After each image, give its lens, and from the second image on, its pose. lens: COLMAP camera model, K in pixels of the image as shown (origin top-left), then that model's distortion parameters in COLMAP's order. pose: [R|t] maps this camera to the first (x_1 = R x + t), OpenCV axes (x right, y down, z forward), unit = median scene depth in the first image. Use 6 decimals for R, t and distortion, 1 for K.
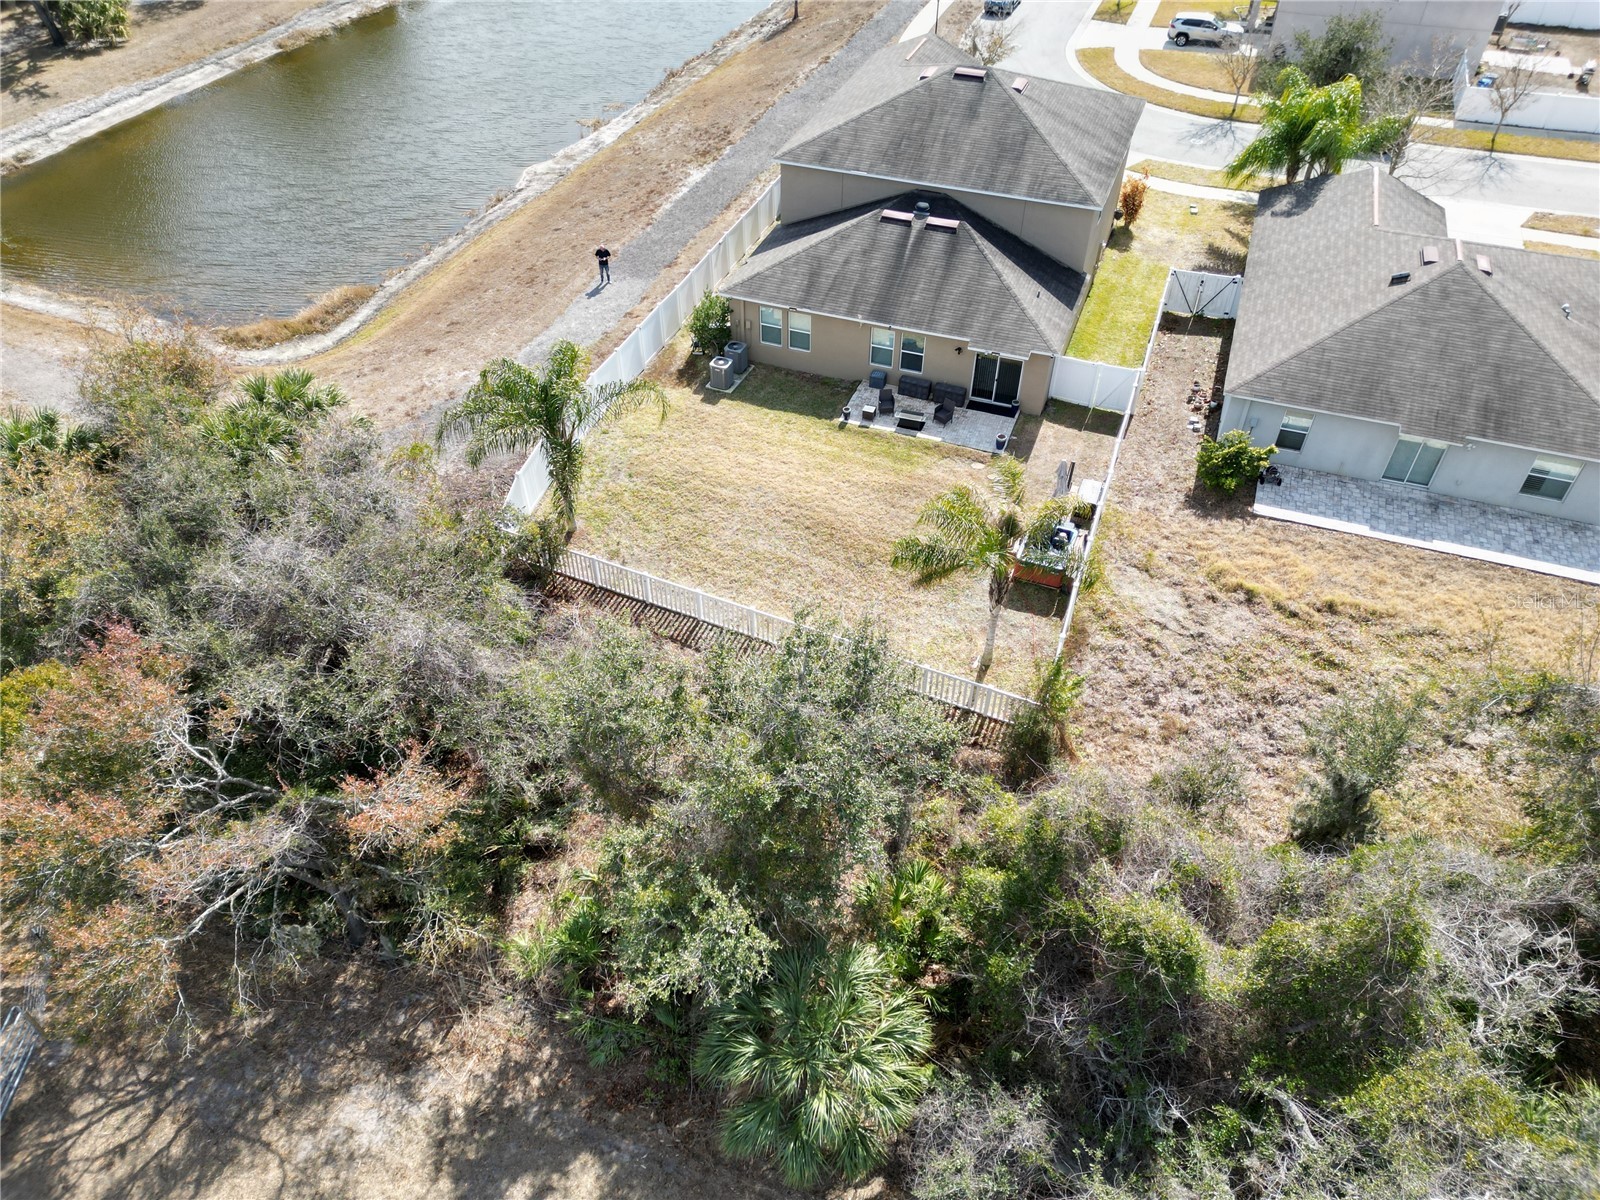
lens RADIAL K [[1111.3, 0, 806.8], [0, 1111.3, 593.4], [0, 0, 1]] dist [0.075337, -0.074596]
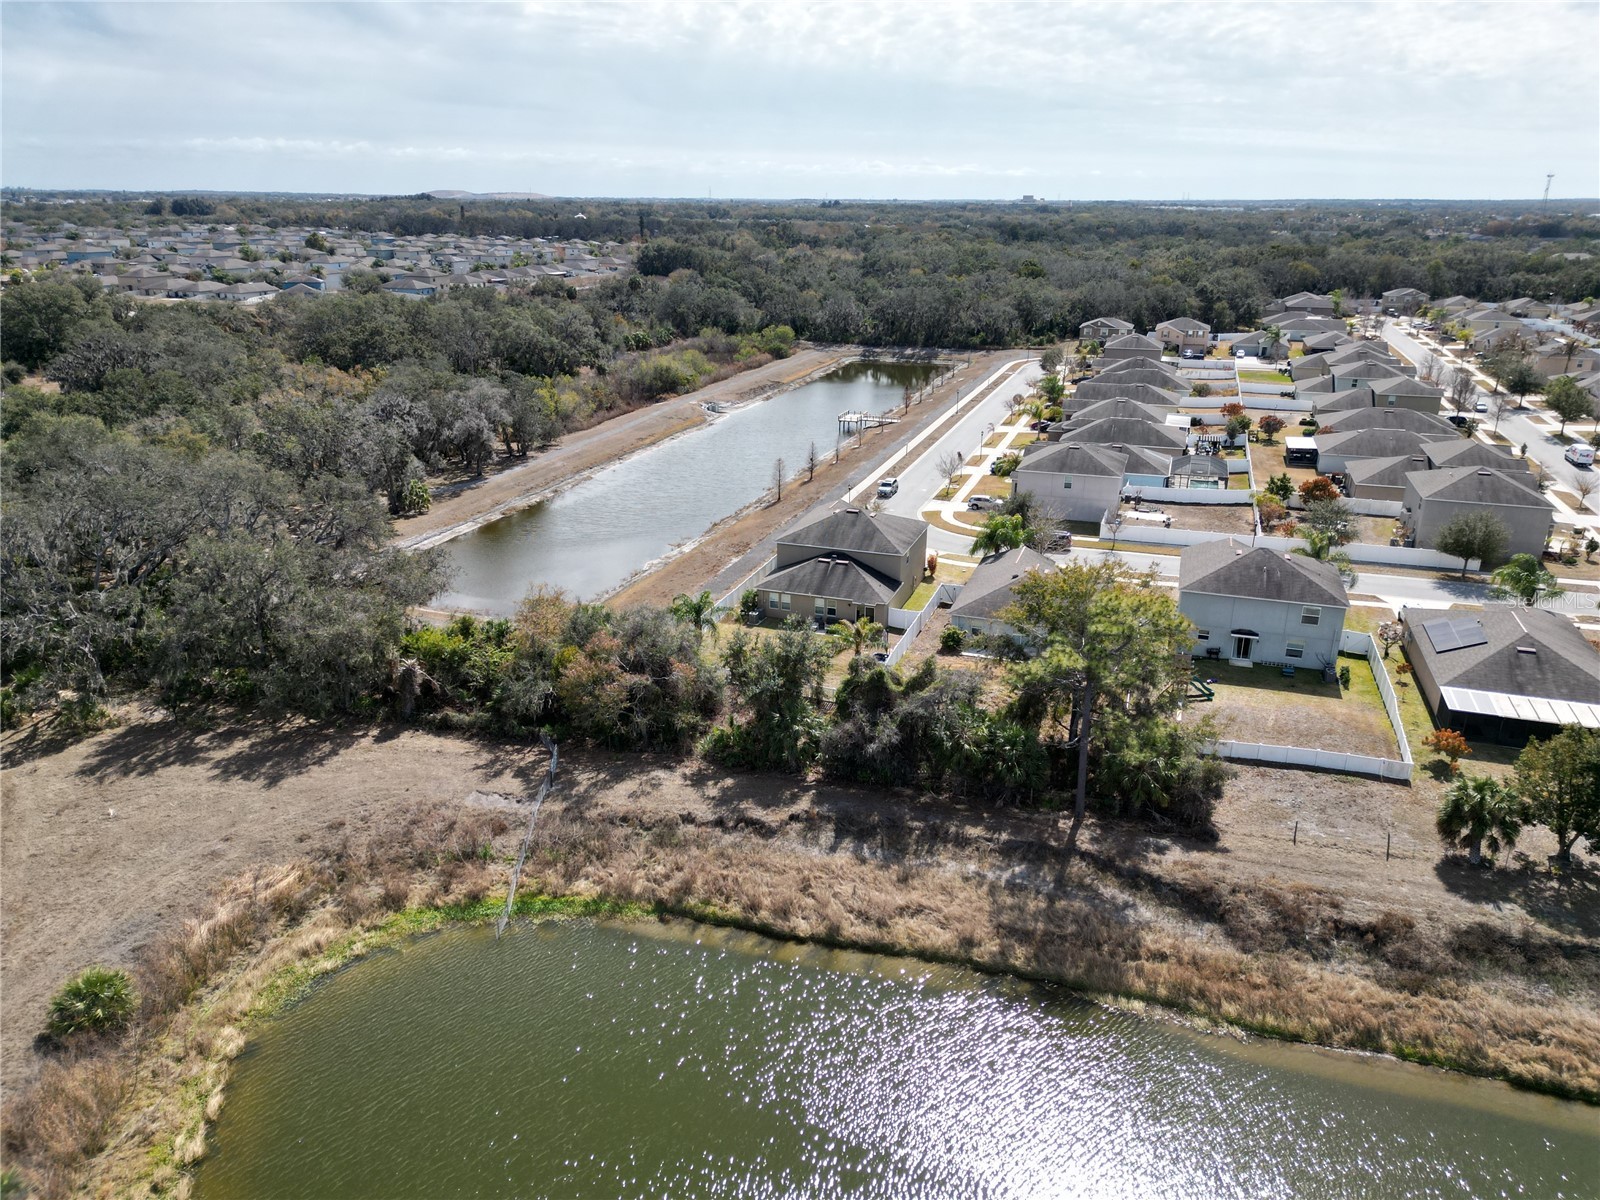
lens RADIAL K [[1111.3, 0, 802.9], [0, 1111.3, 600.9], [0, 0, 1]] dist [0.075337, -0.074596]
pose [[0.999754, -0.005694, 0.021432, -0.018128], [0.013594, 0.920938, -0.389471, 0.613537], [-0.017520, 0.389667, 0.920789, -1.071947]]
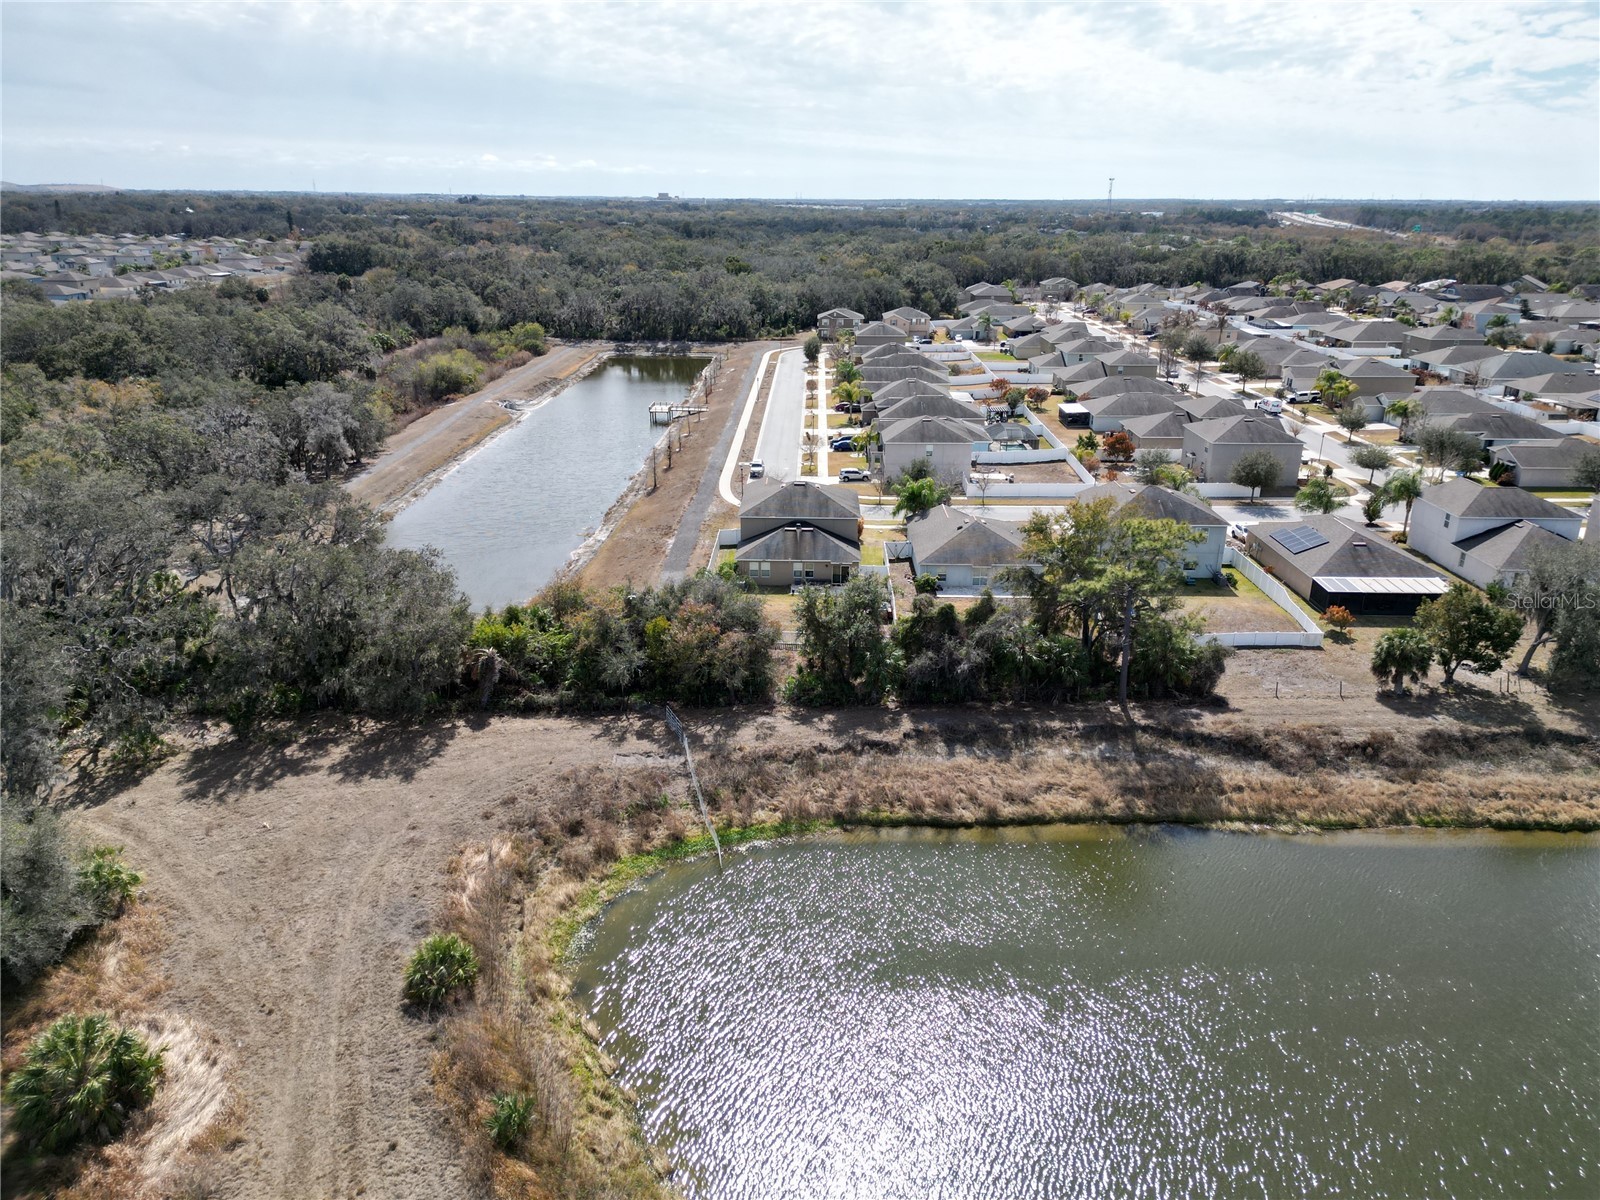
lens RADIAL K [[1111.3, 0, 793.8], [0, 1111.3, 594.3], [0, 0, 1]] dist [0.075337, -0.074596]
pose [[0.945362, -0.105883, 0.308351, -0.666319], [0.218305, 0.908046, -0.357485, 0.679955], [-0.242145, 0.405268, 0.881546, -1.158870]]
